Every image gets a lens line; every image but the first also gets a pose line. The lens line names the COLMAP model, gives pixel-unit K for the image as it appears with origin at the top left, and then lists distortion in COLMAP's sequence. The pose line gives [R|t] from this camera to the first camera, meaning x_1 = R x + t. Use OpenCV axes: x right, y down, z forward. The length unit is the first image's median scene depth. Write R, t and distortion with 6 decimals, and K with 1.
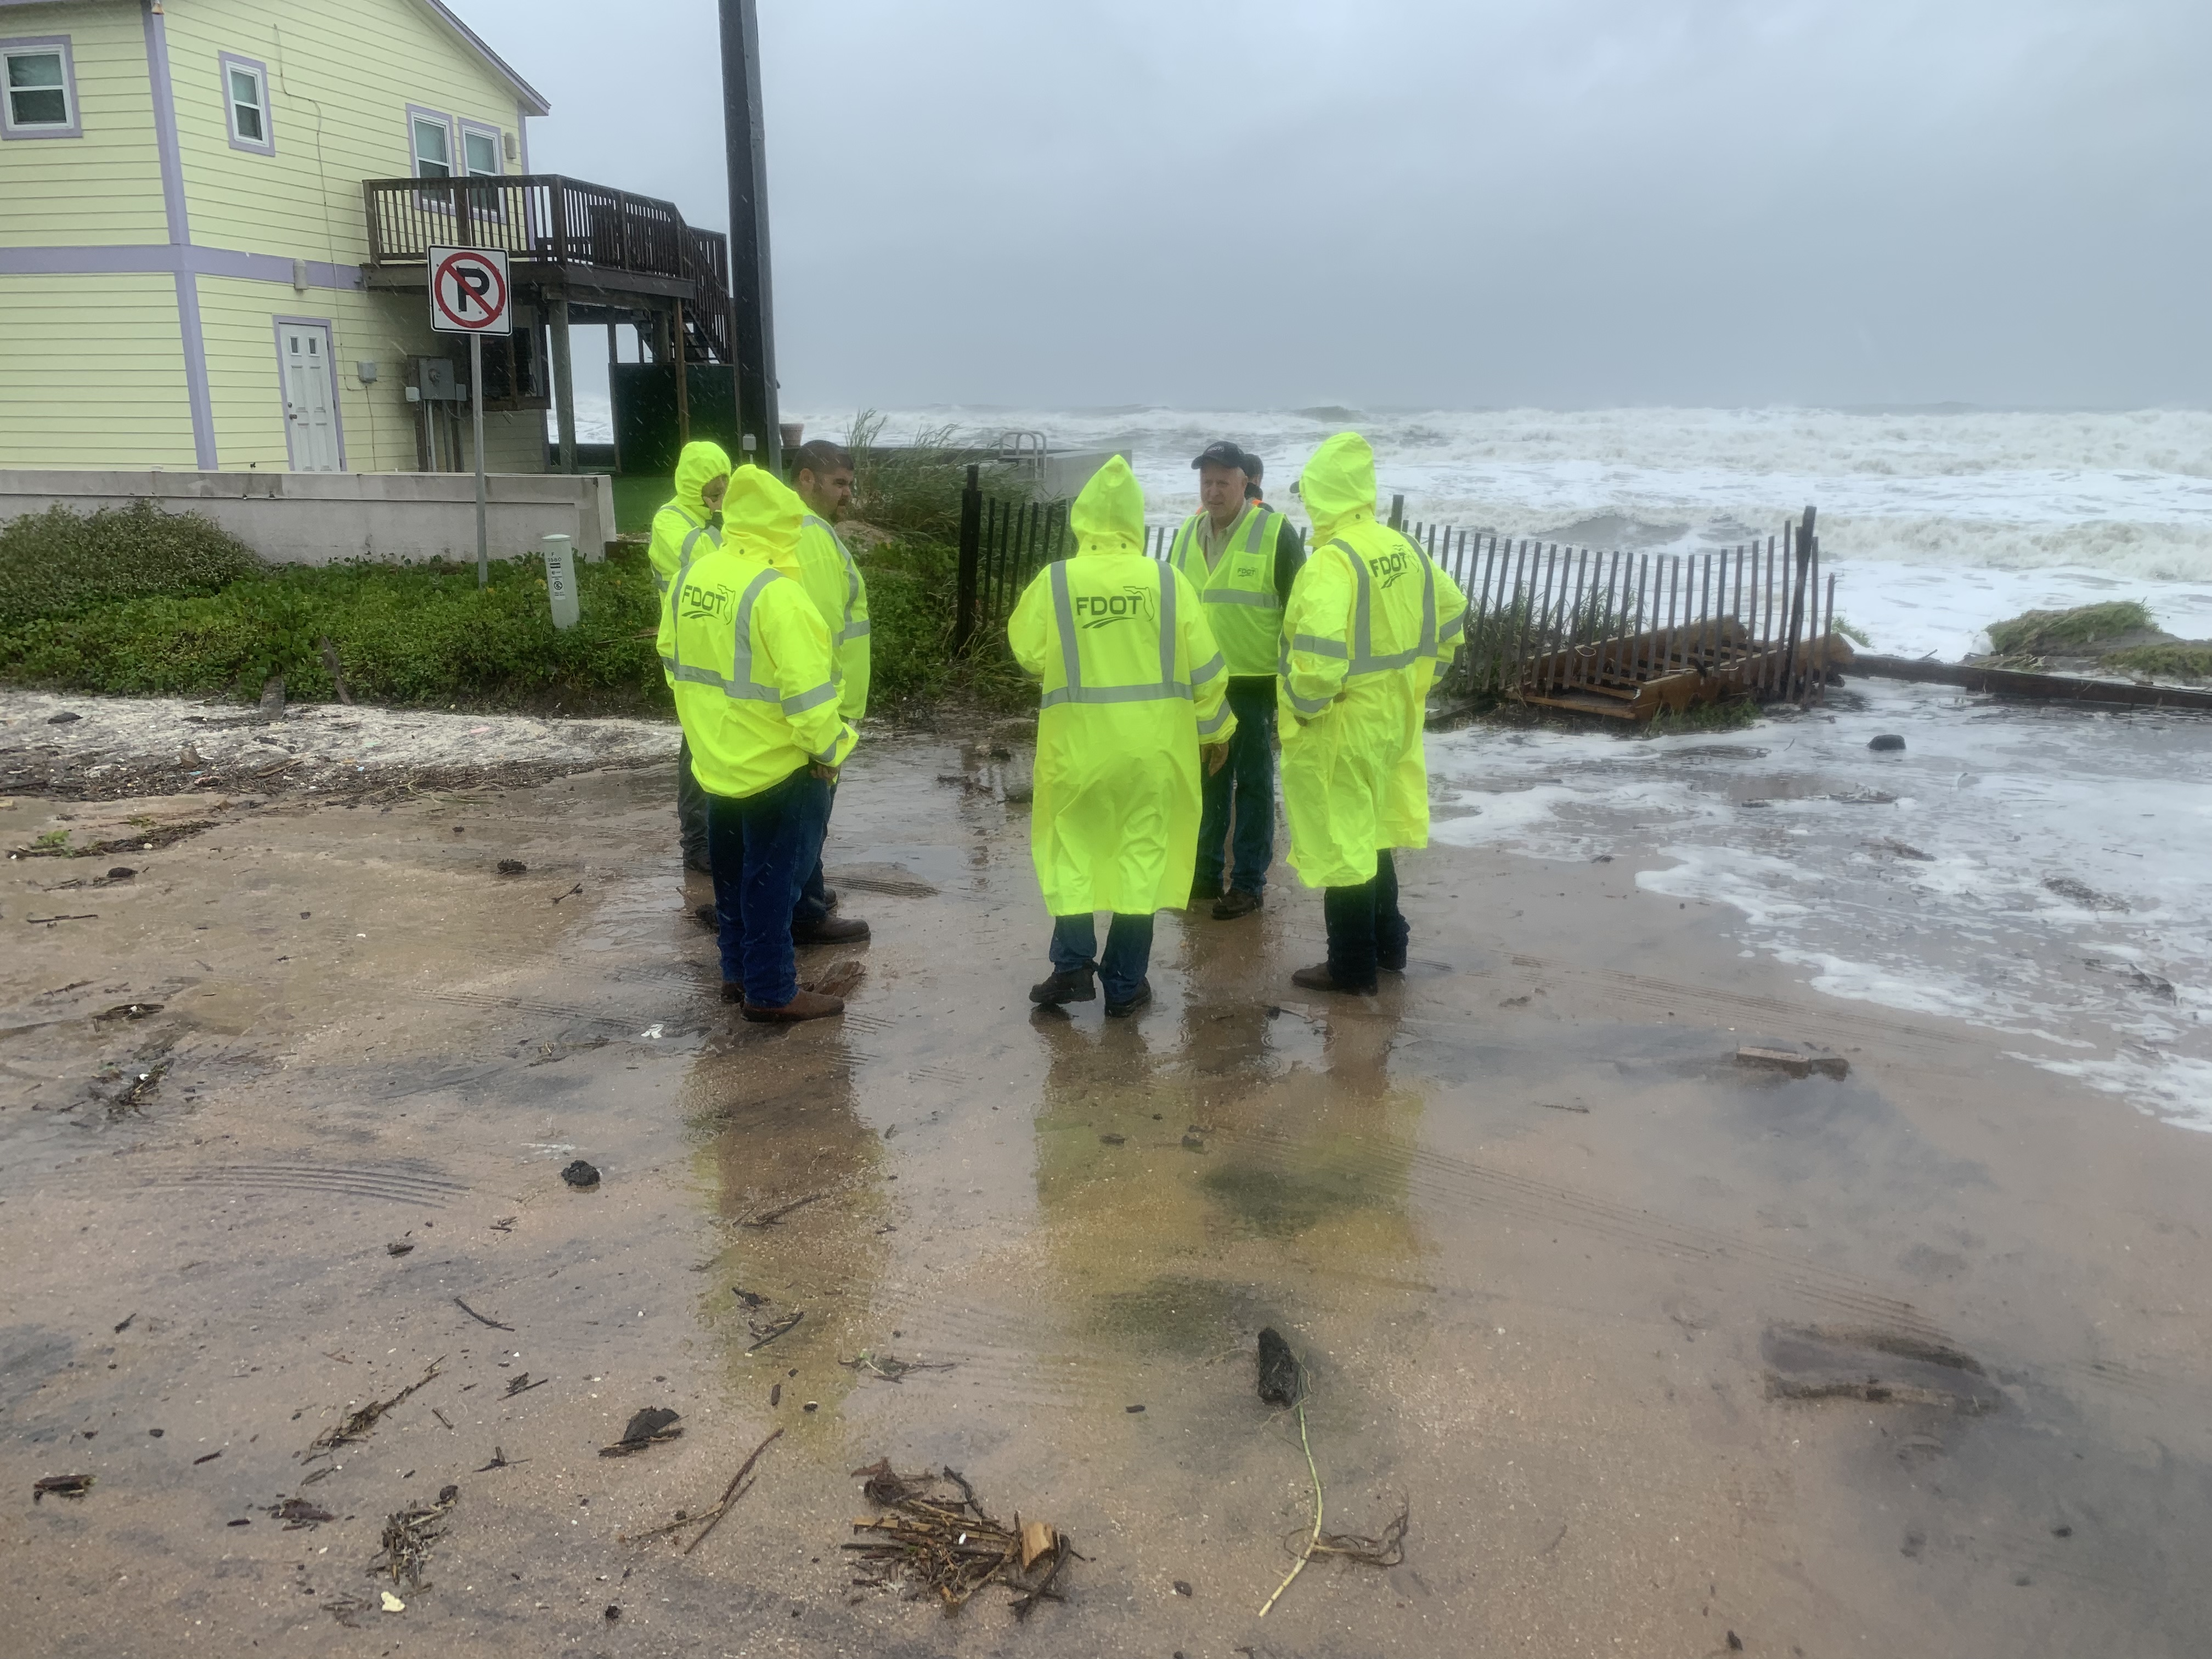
lens RADIAL K [[1697.8, 0, 1121.6], [0, 1697.8, 821.6], [0, 0, 1]] dist [0.004527, 0.000107]
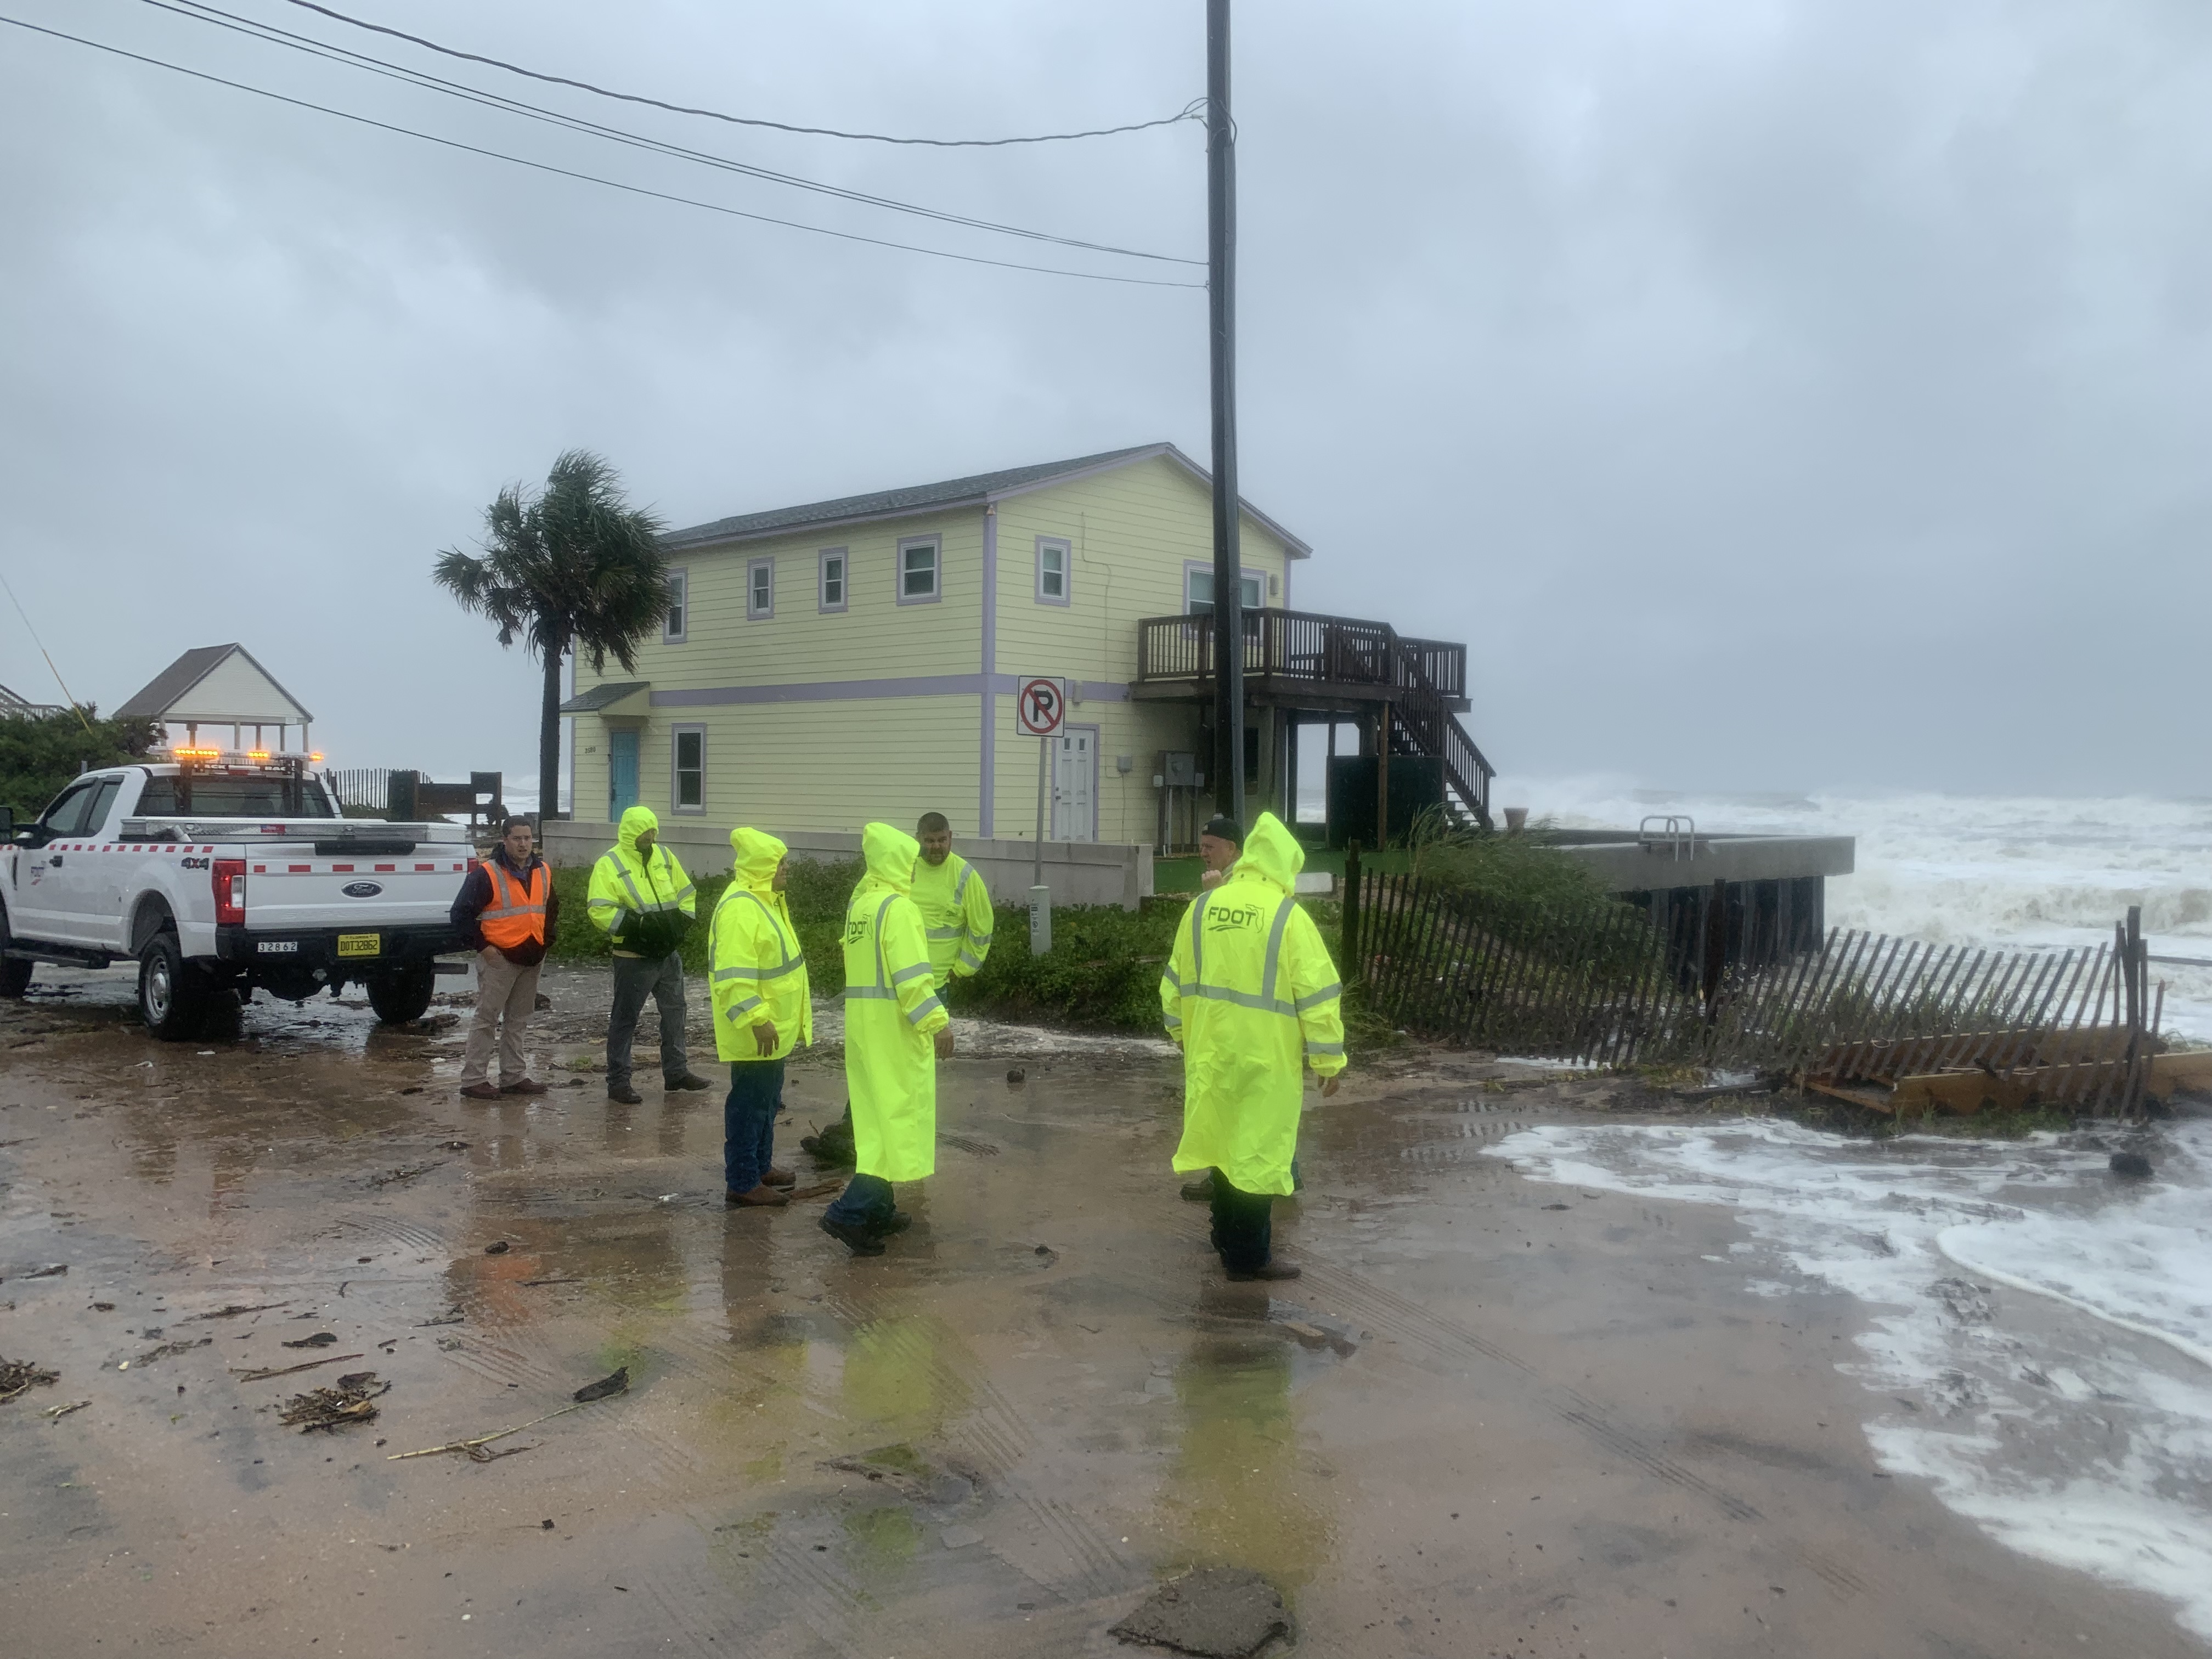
lens RADIAL K [[1685.5, 0, 1134.4], [0, 1685.5, 790.1], [0, 0, 1]] dist [0.050943, -0.073064]
pose [[0.859573, 0.007987, -0.510951, 0.383628], [-0.130109, 0.970346, -0.203715, 0.012877], [0.494172, 0.241587, 0.835122, -0.059186]]
